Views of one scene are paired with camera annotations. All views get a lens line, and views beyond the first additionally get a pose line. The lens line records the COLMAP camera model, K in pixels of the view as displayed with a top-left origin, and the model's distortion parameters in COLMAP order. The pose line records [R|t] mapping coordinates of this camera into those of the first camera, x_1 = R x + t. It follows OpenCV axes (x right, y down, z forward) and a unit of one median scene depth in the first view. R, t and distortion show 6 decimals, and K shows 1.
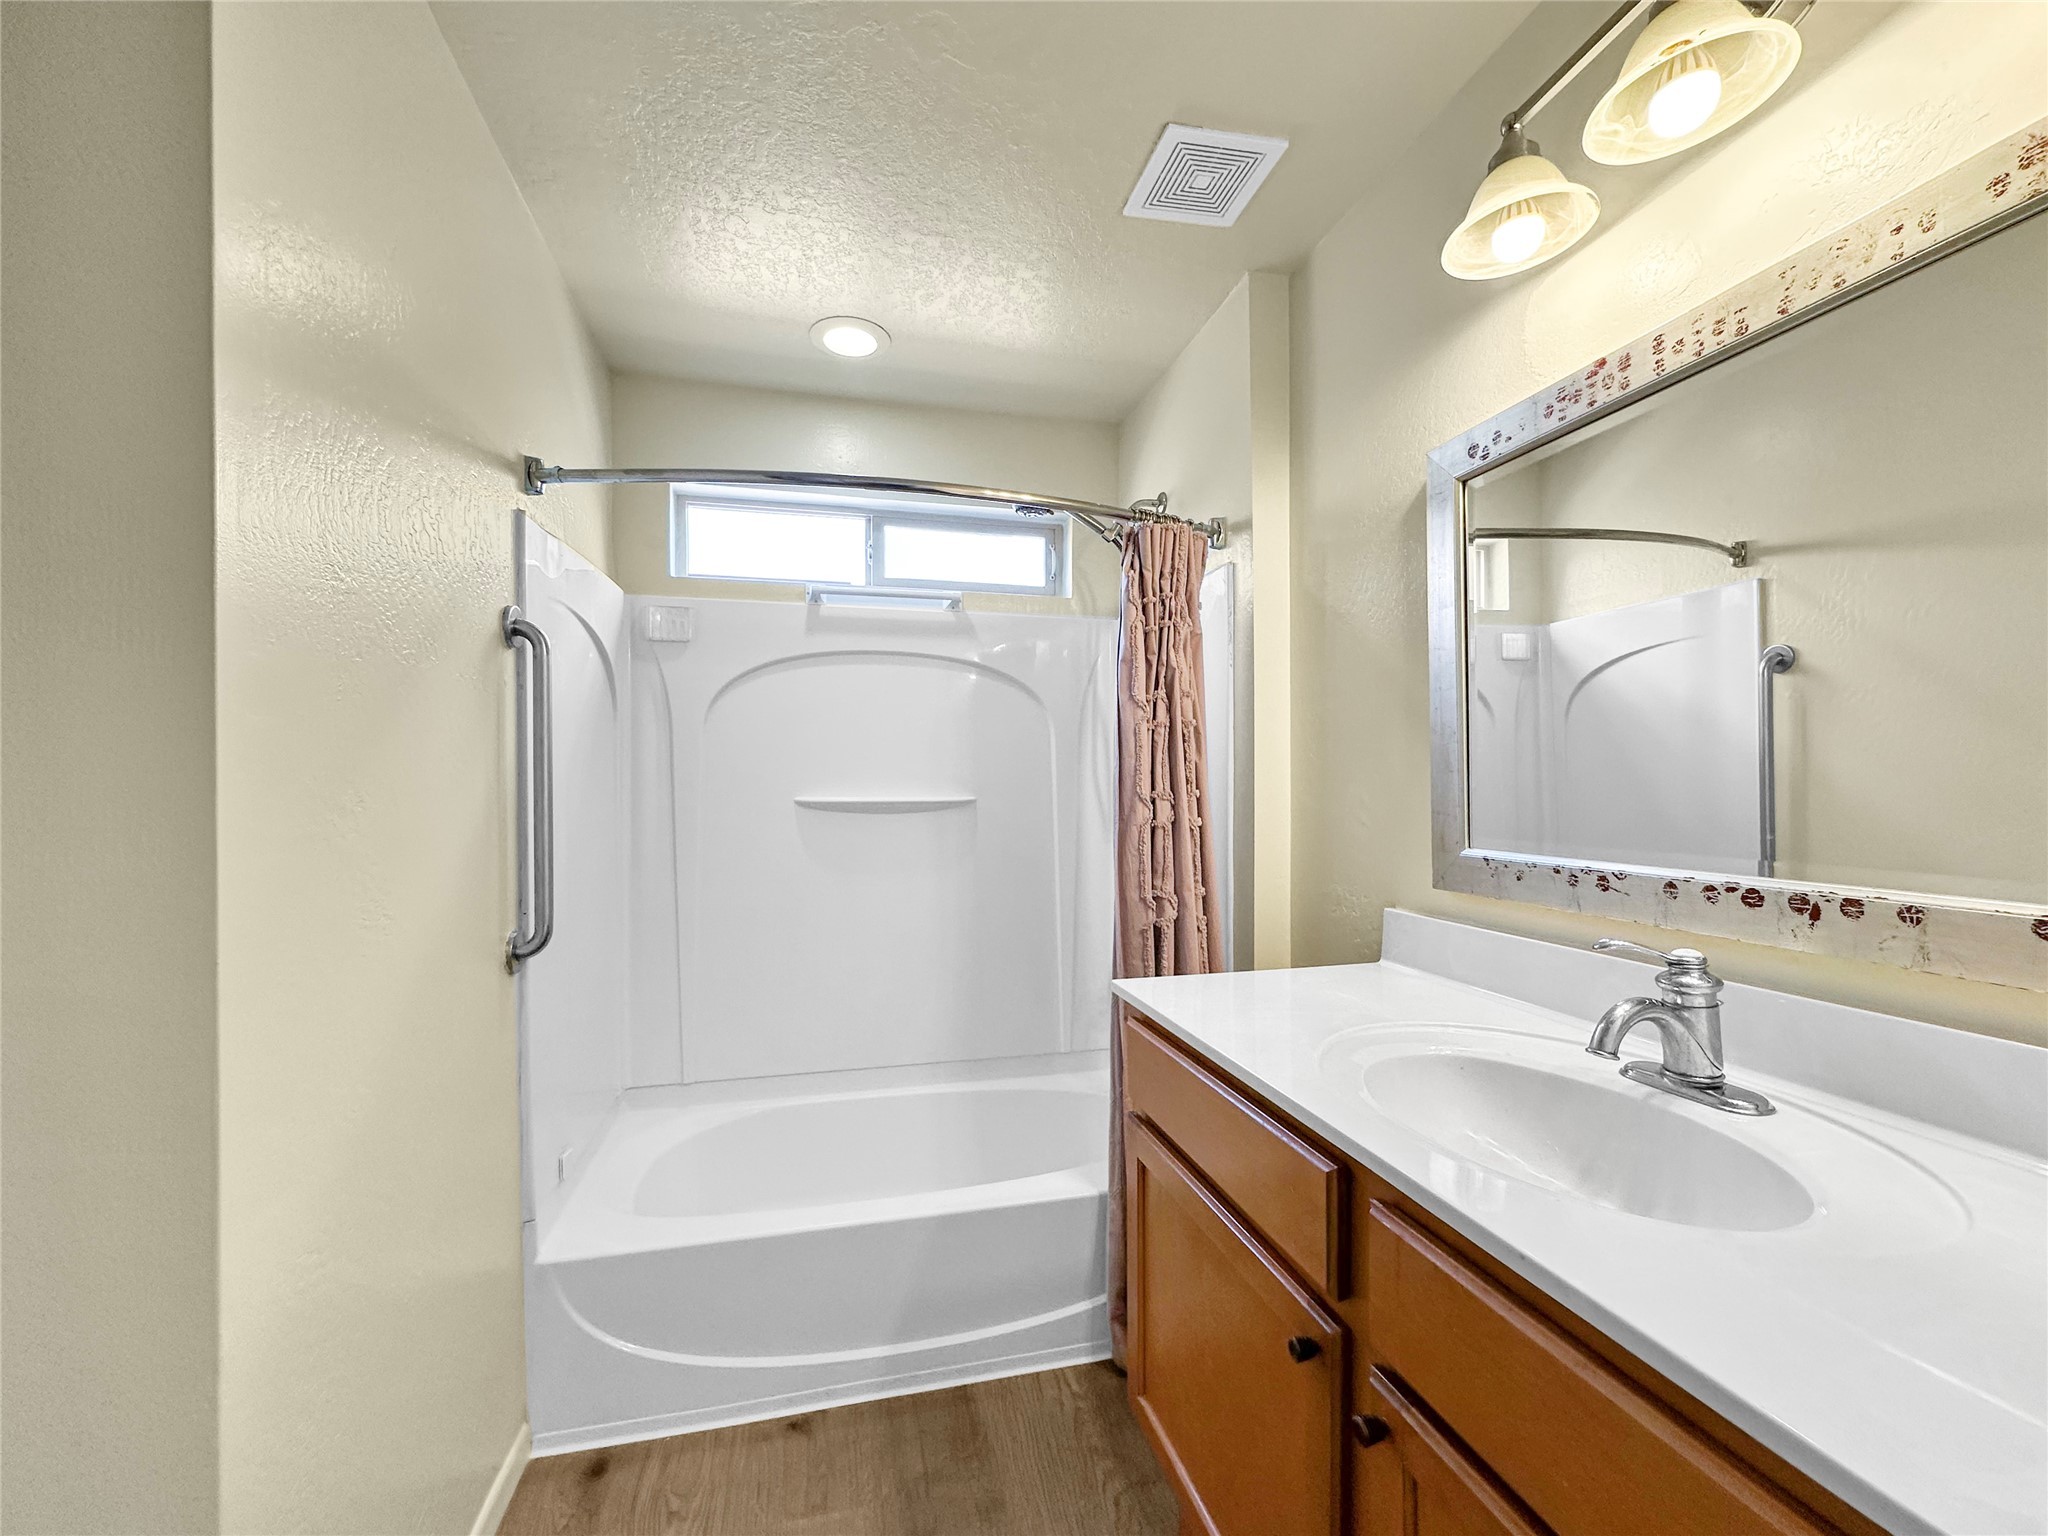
lens RADIAL K [[832.0, 0, 1025.1], [0, 832.0, 793.4], [0, 0, 1]] dist [-0.000469, 0.000003]
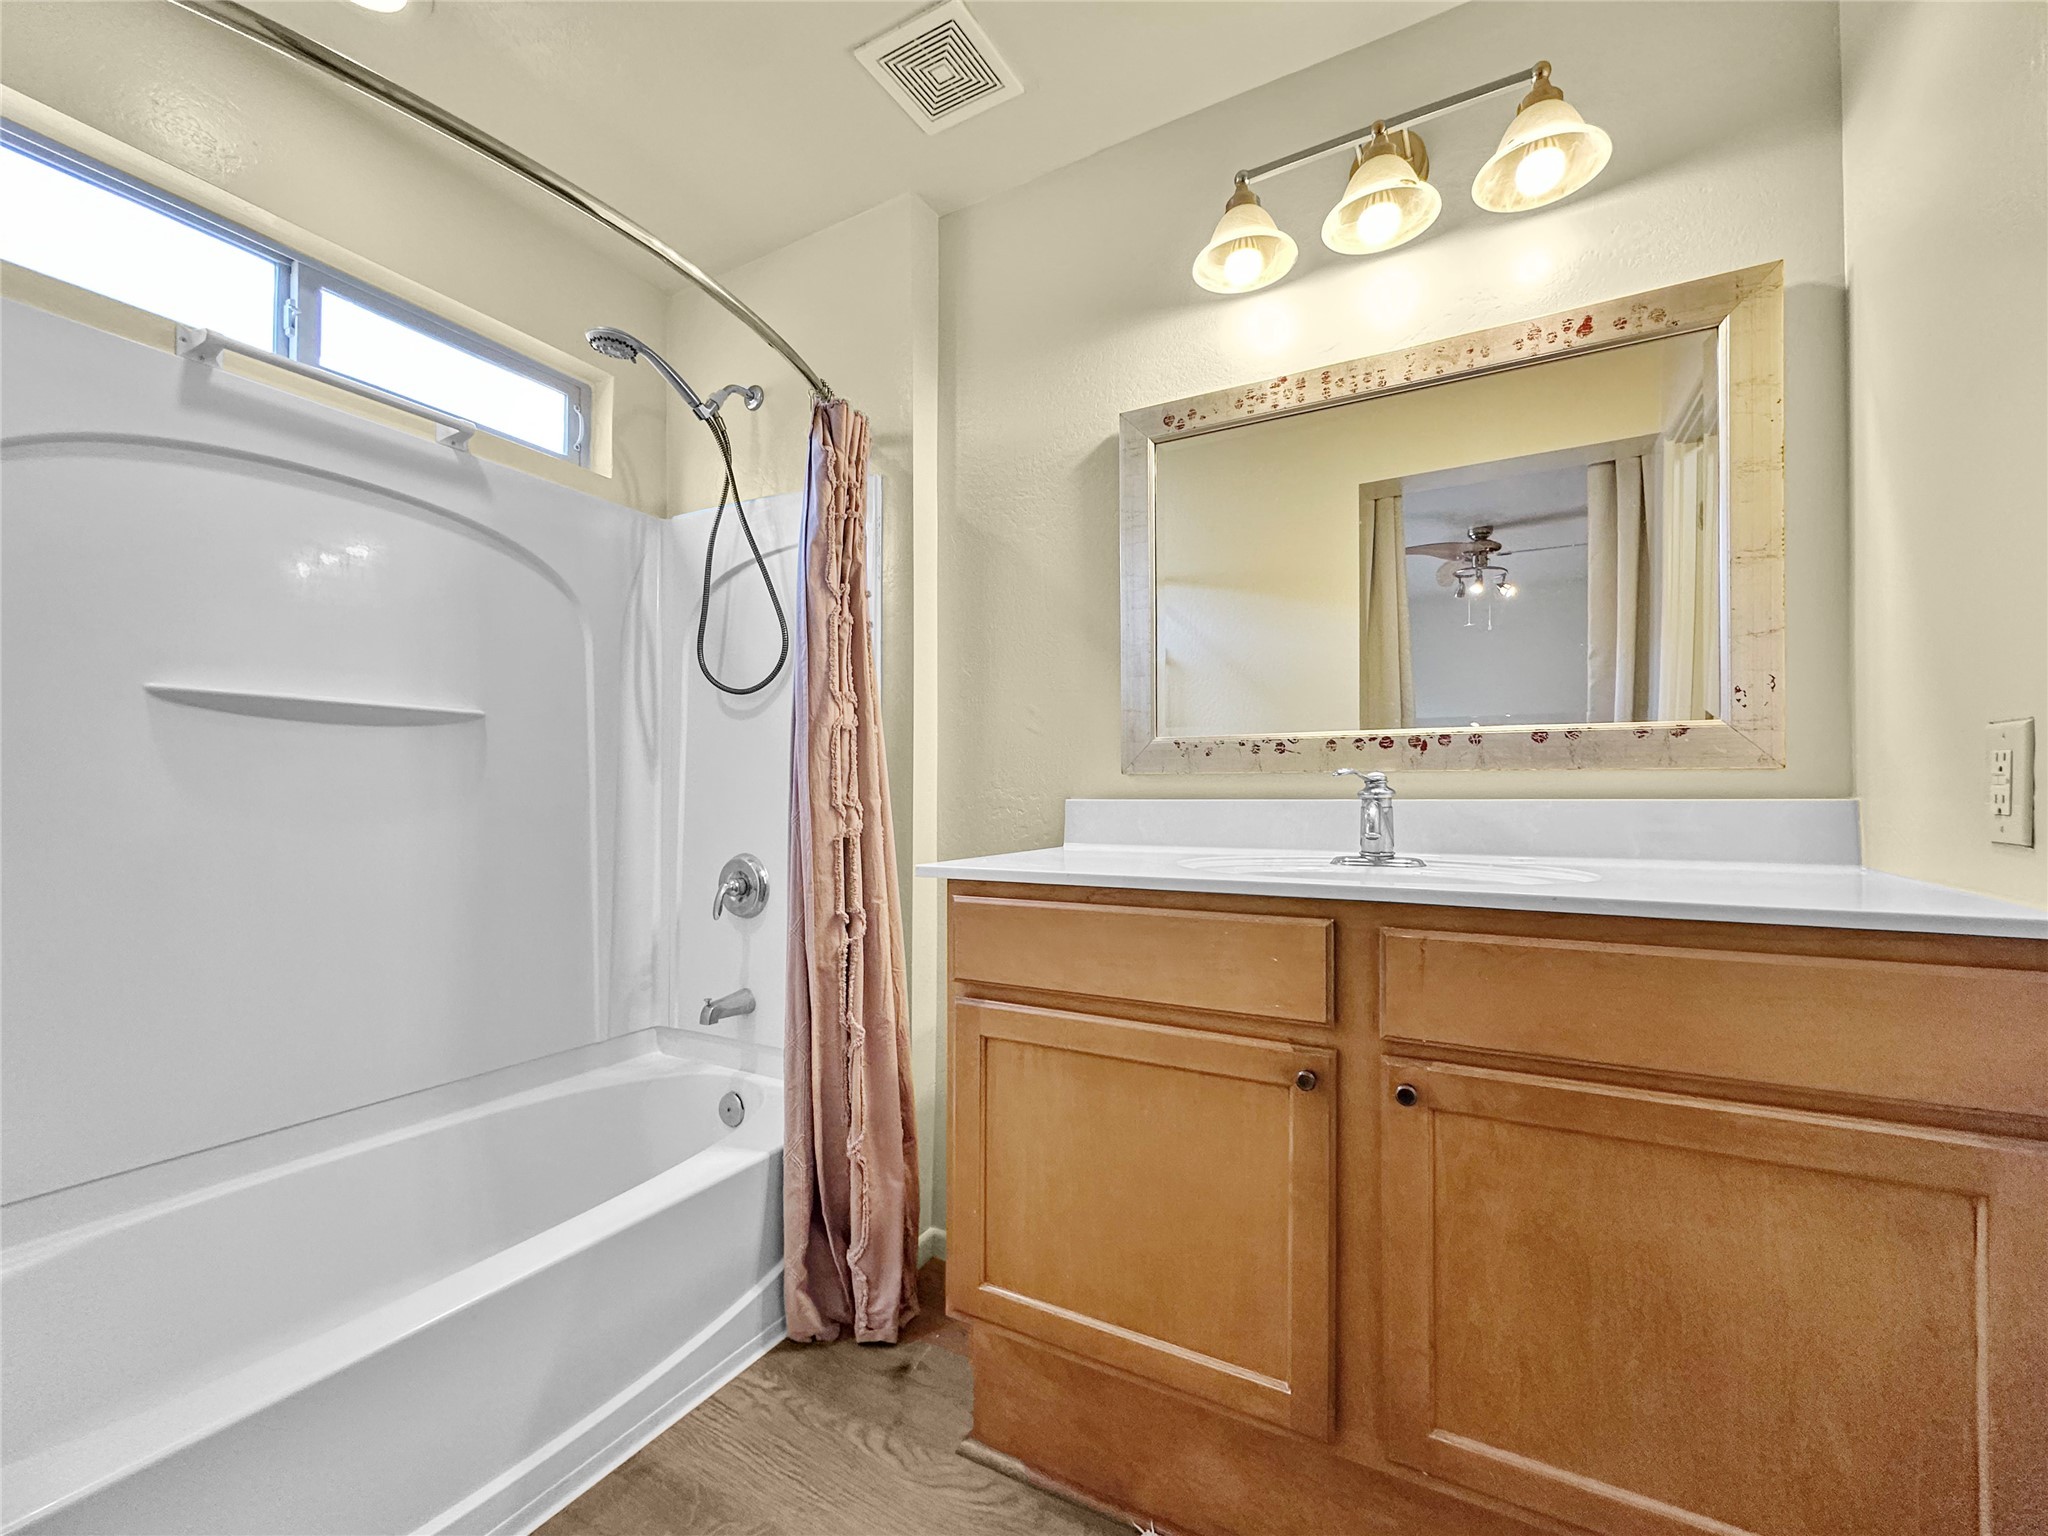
lens RADIAL K [[836.4, 0, 1024.9], [0, 836.4, 791.2], [0, 0, 1]] dist [-0.002777, -0.000353]
pose [[0.677143, 0.007830, 0.735810, -0.404012], [0.003858, 0.999892, -0.014190, 0.126637], [-0.735842, 0.012447, 0.677039, 0.229446]]
